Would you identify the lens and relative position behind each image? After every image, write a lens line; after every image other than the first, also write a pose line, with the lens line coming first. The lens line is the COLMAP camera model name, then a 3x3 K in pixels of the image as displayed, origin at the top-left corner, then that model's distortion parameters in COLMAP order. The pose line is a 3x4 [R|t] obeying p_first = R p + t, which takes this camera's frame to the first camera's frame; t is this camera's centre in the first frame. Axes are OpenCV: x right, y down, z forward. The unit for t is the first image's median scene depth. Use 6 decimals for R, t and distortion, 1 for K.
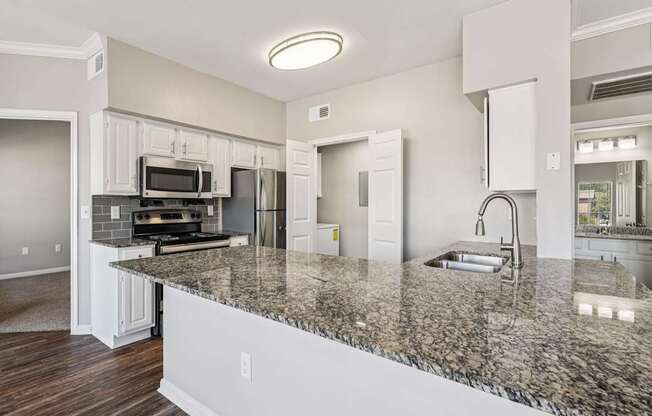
lens RADIAL K [[307.0, 0, 323.6], [0, 307.0, 206.8], [0, 0, 1]] dist [-0.000290, 0.000789]
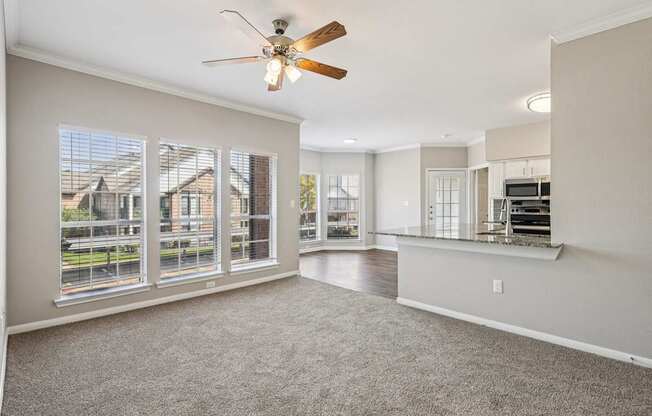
lens RADIAL K [[307.0, 0, 325.7], [0, 307.0, 206.3], [0, 0, 1]] dist [-0.000290, 0.000789]
pose [[-0.145625, 0.006428, -0.989319, 1.546533], [-0.004733, 0.999963, 0.007194, -0.000285], [0.989329, 0.005730, -0.145589, 0.144429]]
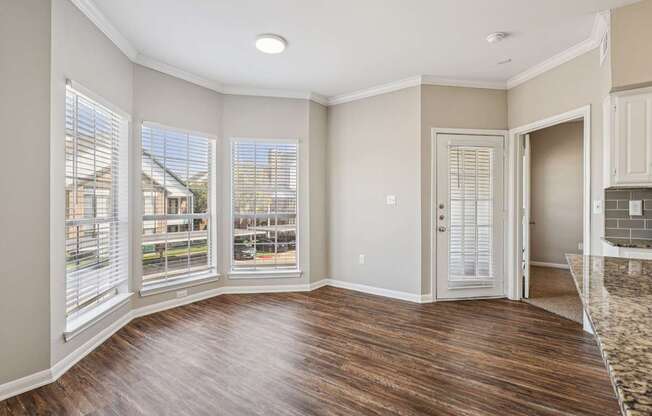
lens RADIAL K [[307.0, 0, 323.8], [0, 307.0, 207.8], [0, 0, 1]] dist [-0.000290, 0.000789]
pose [[0.012094, 0.002665, -0.999923, 0.165451], [-0.009760, 0.999949, 0.002547, 0.026306], [0.999879, 0.009728, 0.012119, 0.141360]]
